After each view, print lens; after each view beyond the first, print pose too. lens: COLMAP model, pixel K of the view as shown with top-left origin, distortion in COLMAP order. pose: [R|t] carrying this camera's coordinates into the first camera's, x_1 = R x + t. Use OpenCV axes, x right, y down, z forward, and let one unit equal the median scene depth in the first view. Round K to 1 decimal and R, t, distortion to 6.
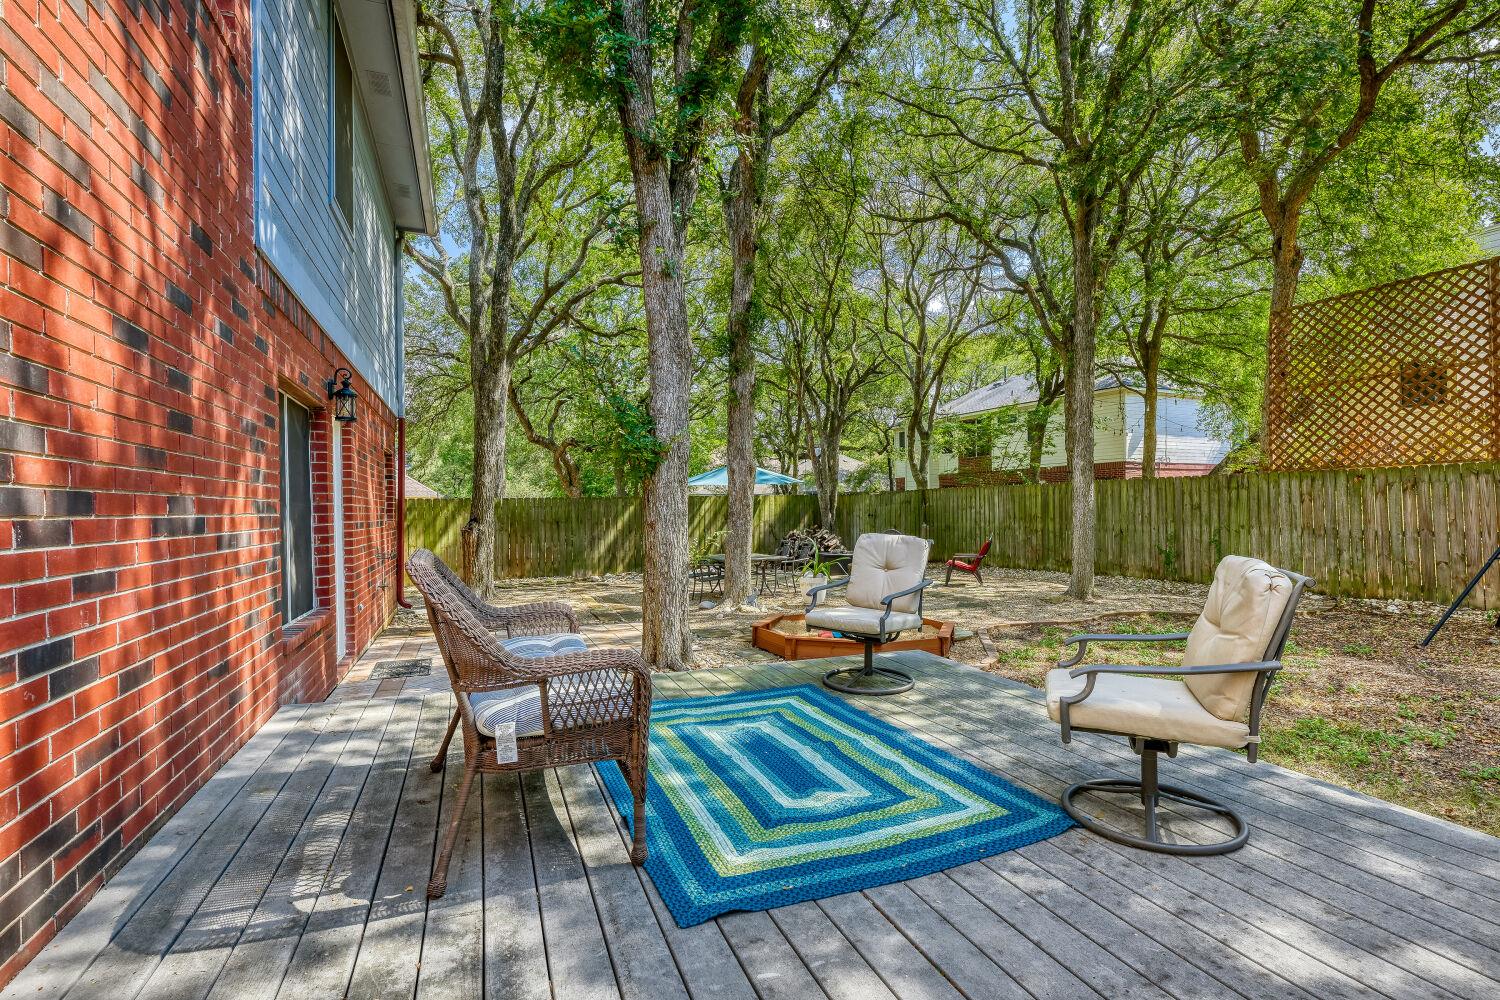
lens RADIAL K [[724.2, 0, 749.2], [0, 724.2, 506.7], [0, 0, 1]] dist [-0.005968, -0.000699]
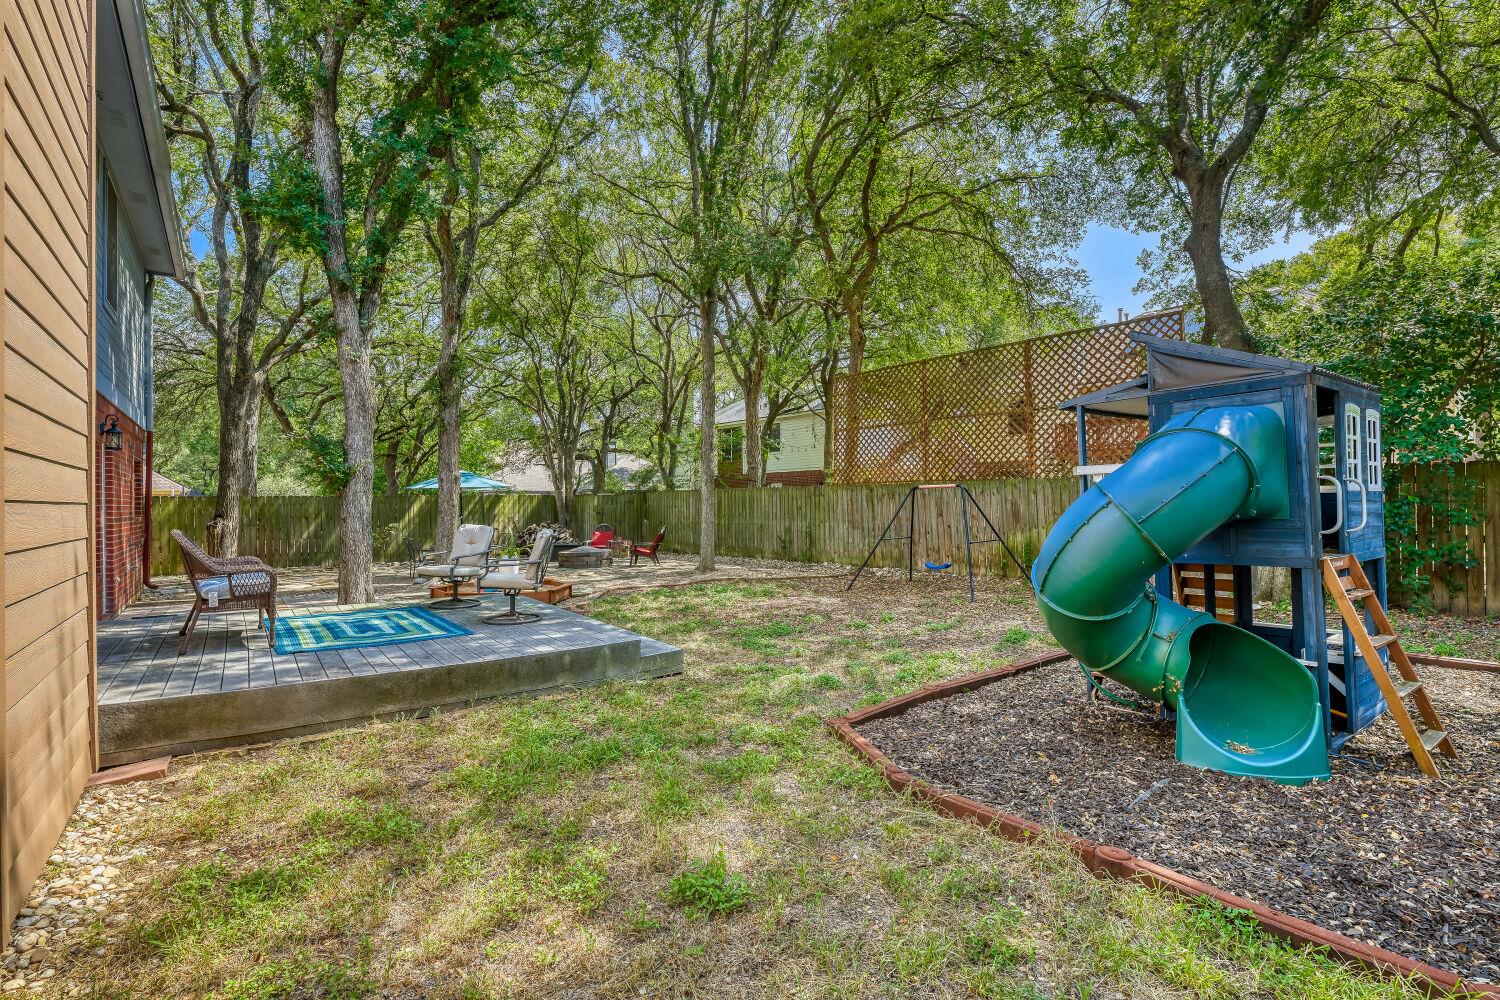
lens RADIAL K [[724.2, 0, 750.7], [0, 724.2, 499.7], [0, 0, 1]] dist [-0.005968, -0.000699]
pose [[0.966307, 0.008249, 0.257260, 0.169696], [-0.006962, 0.999958, -0.005914, -0.008151], [-0.257298, 0.003924, 0.966324, -0.396673]]
